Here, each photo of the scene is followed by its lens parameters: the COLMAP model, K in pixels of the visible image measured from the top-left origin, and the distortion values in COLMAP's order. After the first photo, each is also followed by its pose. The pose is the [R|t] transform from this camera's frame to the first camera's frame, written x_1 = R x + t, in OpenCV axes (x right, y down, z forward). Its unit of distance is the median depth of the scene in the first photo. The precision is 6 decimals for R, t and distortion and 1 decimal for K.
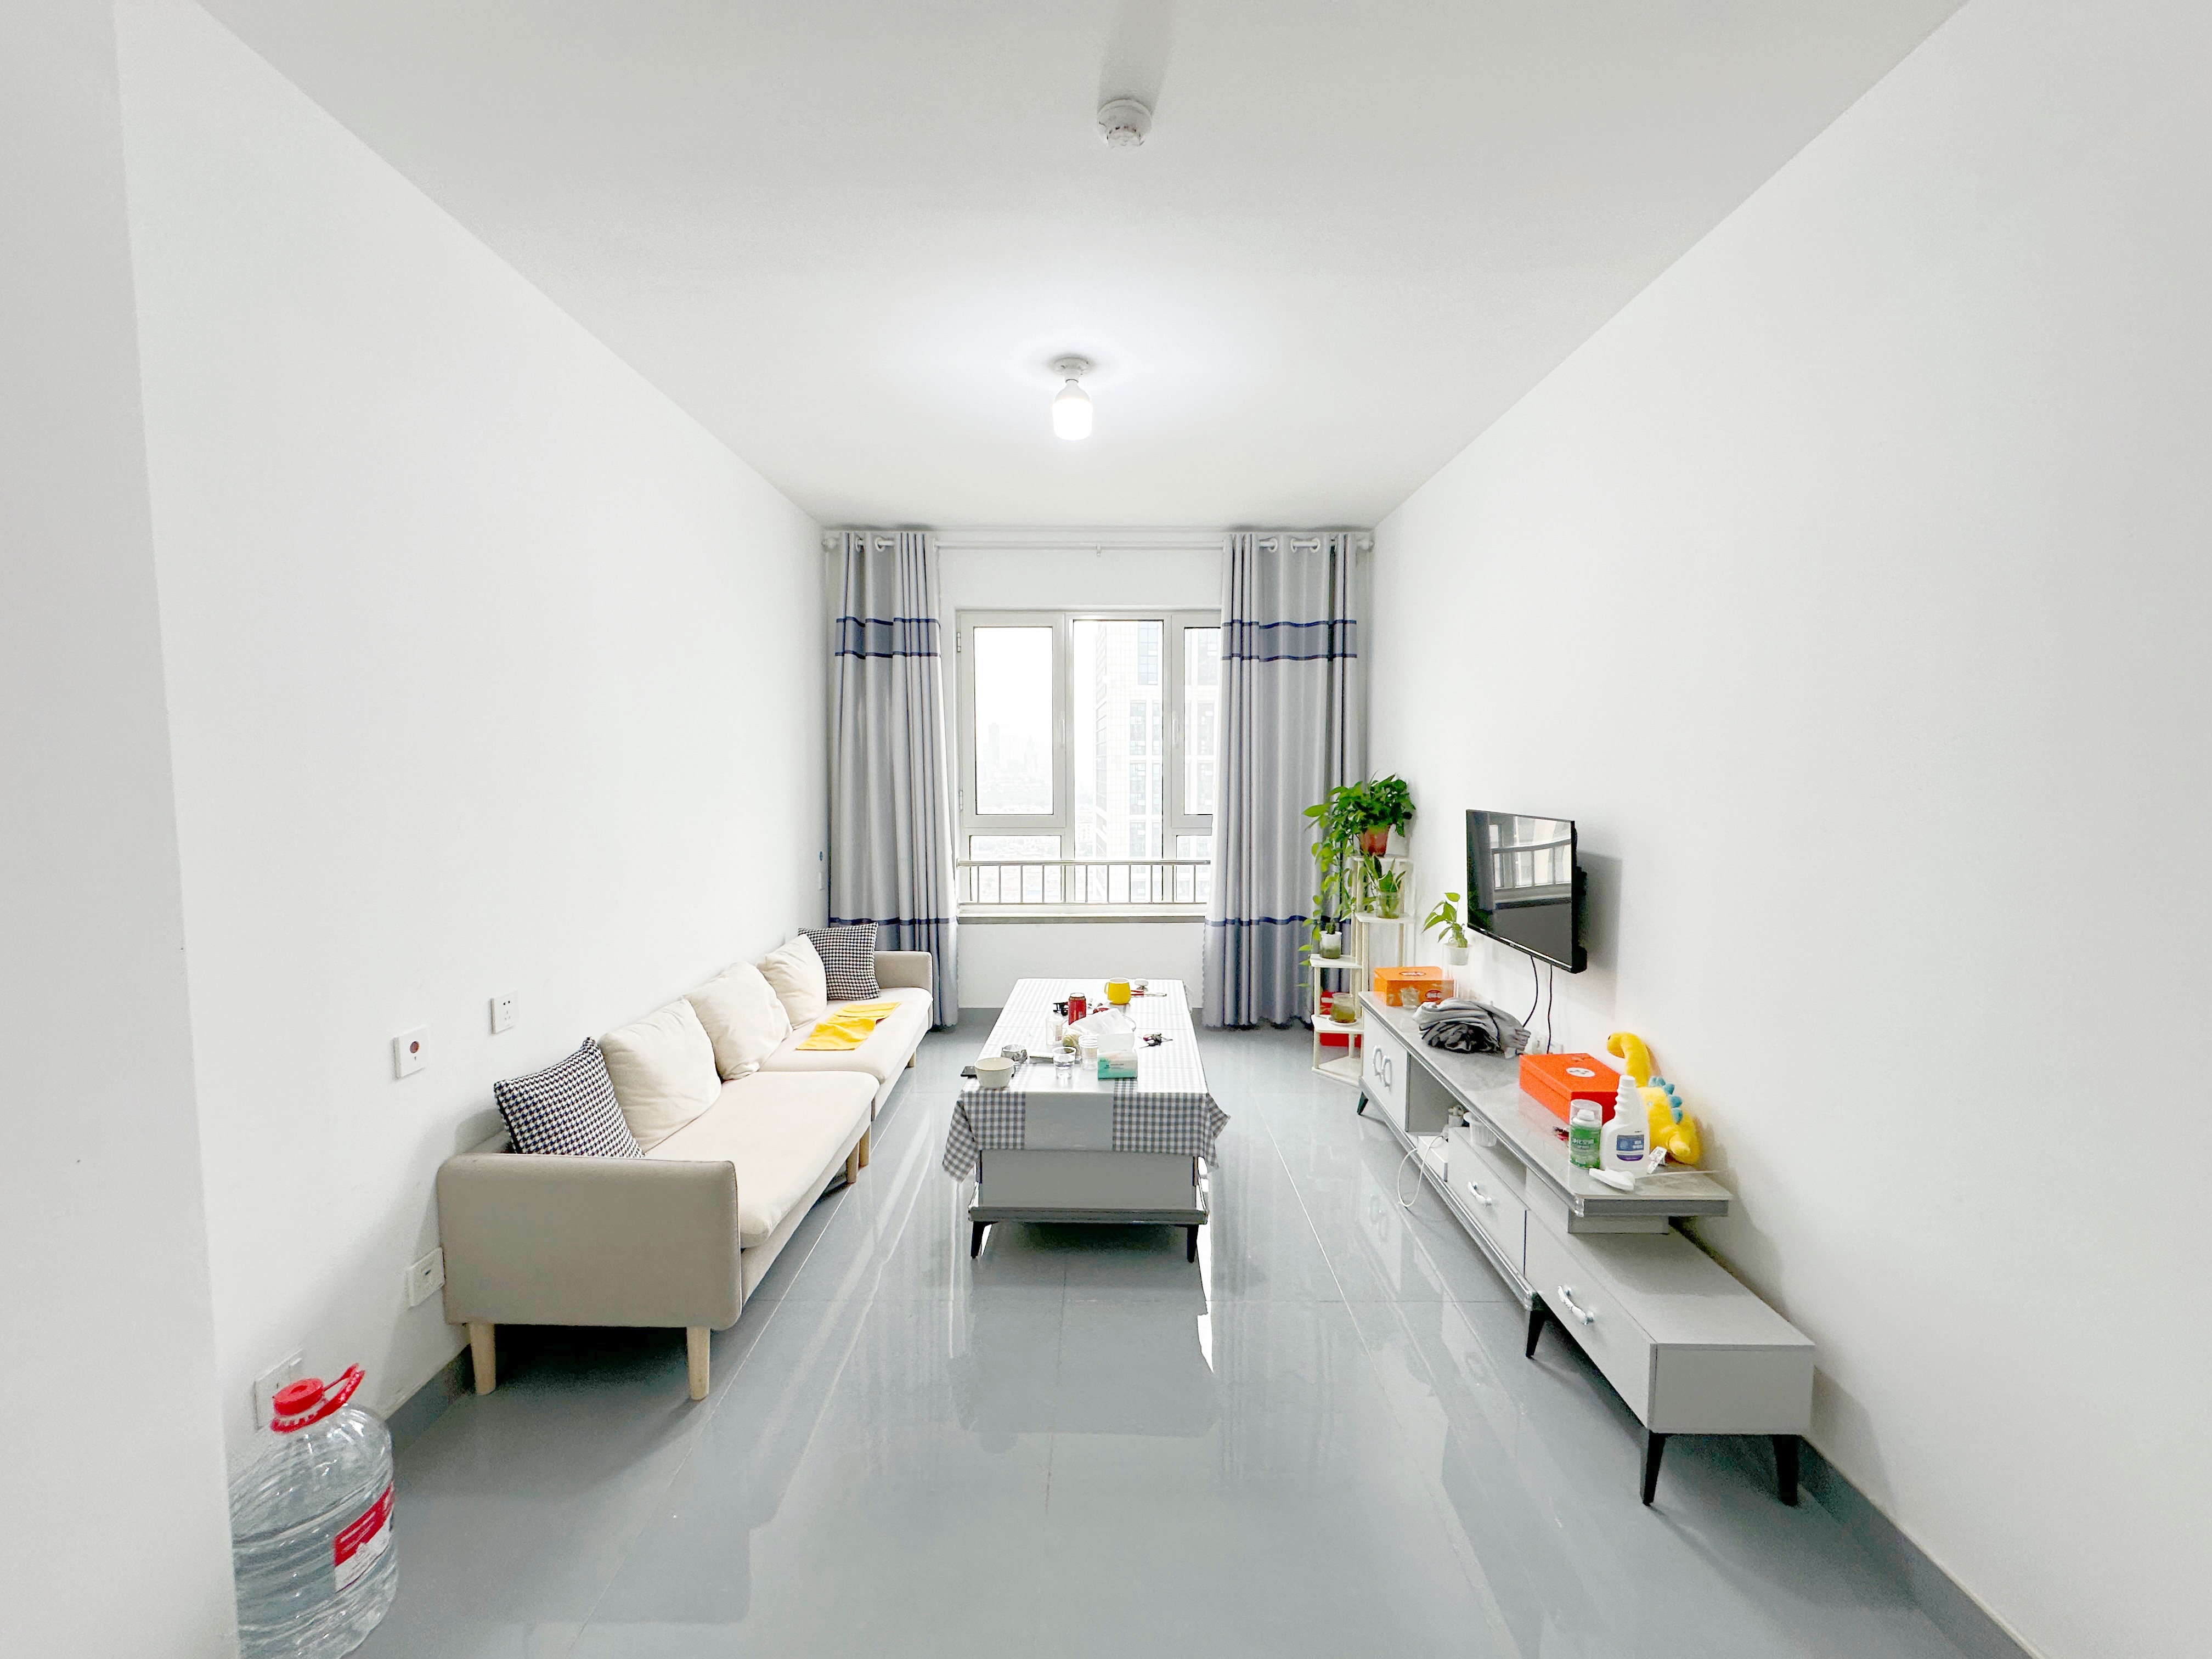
lens RADIAL K [[882.0, 0, 1106.0], [0, 882.0, 829.5], [0, 0, 1]] dist [-0.000570, -0.000055]
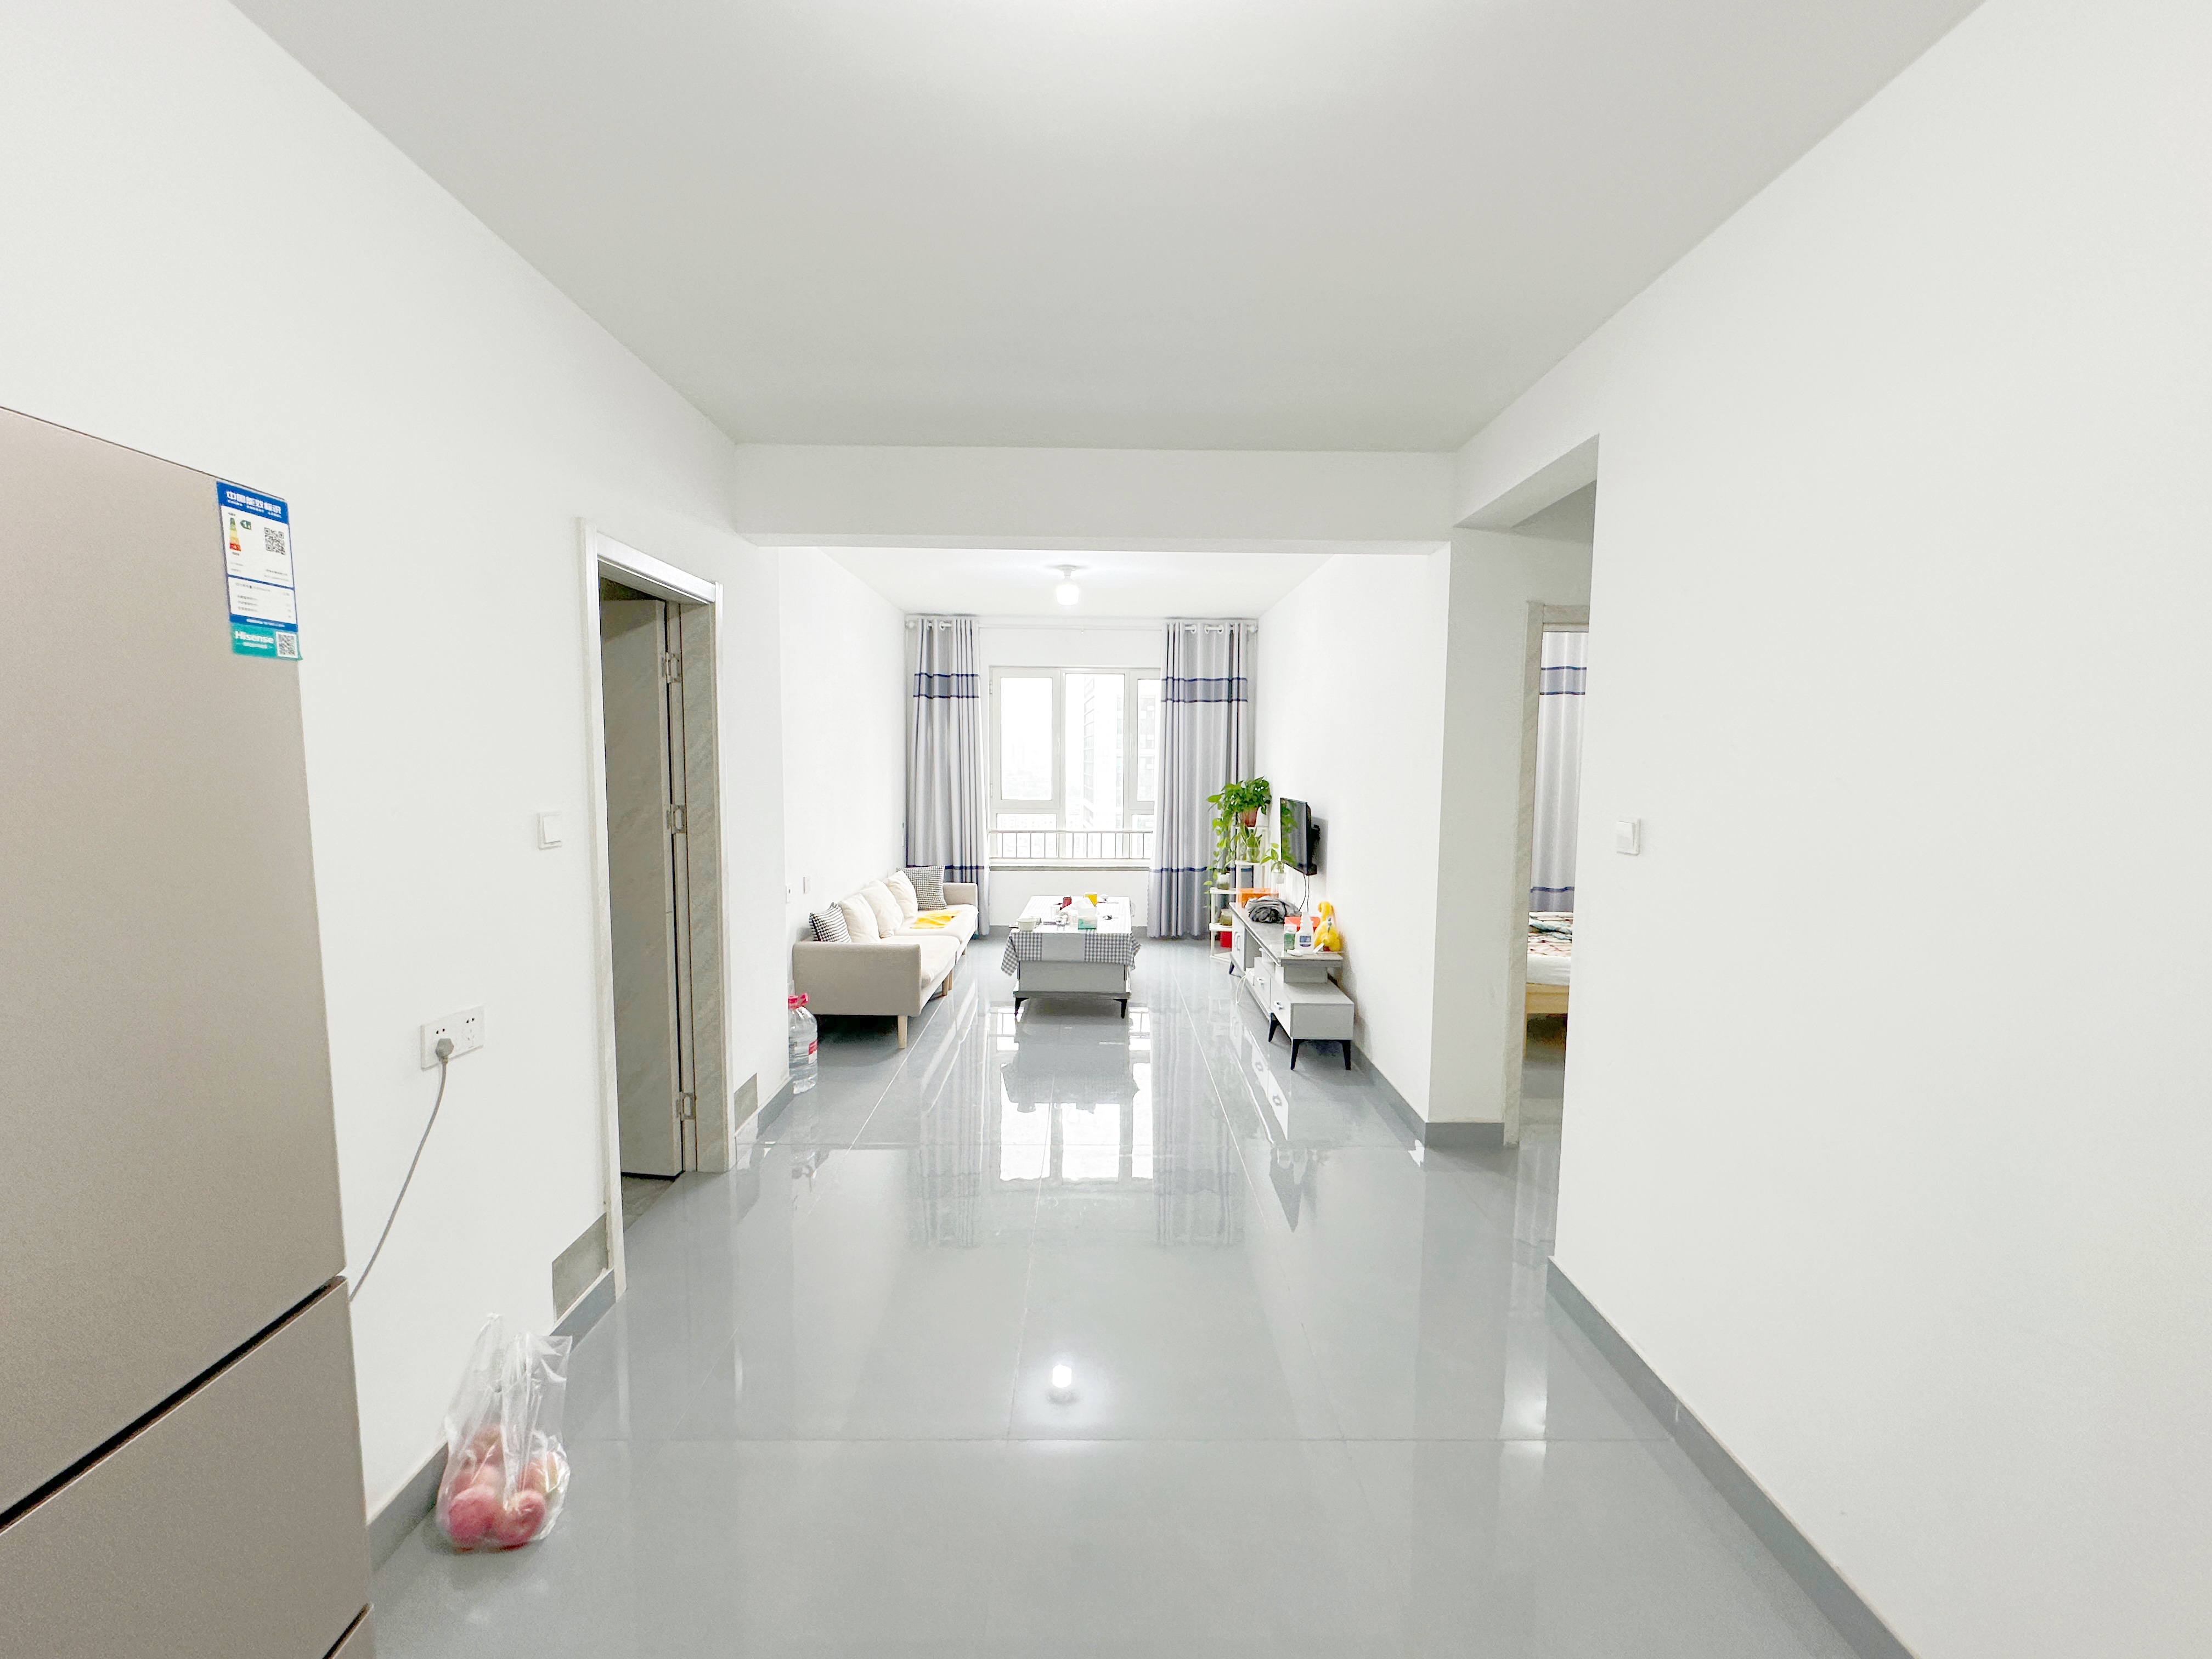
lens RADIAL K [[882.0, 0, 1106.0], [0, 882.0, 829.5], [0, 0, 1]] dist [-0.000570, -0.000055]
pose [[0.999862, 0.008255, 0.014419, 0.013824], [-0.008360, 0.999939, 0.007213, 0.023760], [-0.014359, -0.007333, 0.999870, -0.569726]]
